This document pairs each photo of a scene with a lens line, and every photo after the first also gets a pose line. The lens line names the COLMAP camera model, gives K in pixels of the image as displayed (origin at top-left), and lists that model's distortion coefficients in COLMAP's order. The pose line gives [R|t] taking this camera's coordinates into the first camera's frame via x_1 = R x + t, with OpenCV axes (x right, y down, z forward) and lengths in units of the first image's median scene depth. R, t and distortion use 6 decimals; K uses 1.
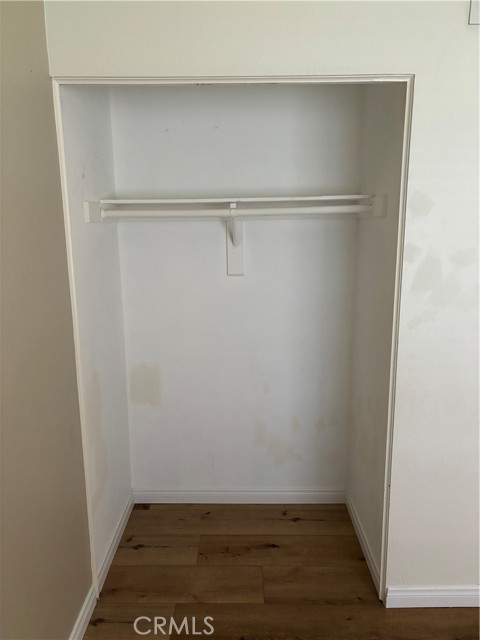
lens RADIAL K [[483.1, 0, 242.3], [0, 483.1, 324.5], [0, 0, 1]] dist [0.028953, -0.006364]
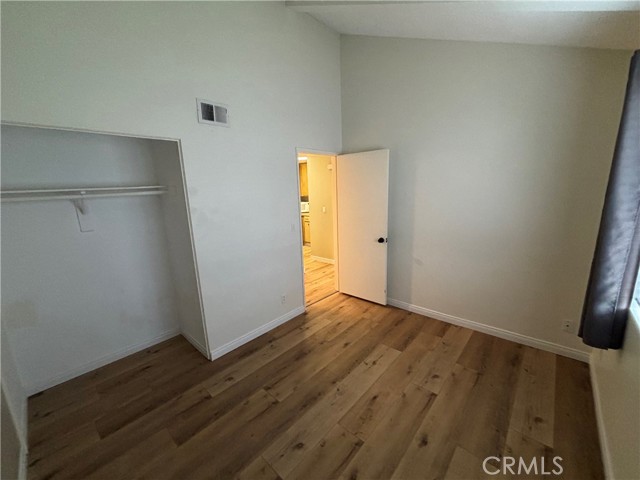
lens RADIAL K [[259.4, 0, 324.2], [0, 259.4, 240.5], [0, 0, 1]] dist [-0.003930, -0.000813]
pose [[0.653639, -0.163107, 0.739021, -0.159811], [0.185454, 0.981247, 0.052540, 0.040033], [-0.733732, 0.102712, 0.671630, -0.257355]]
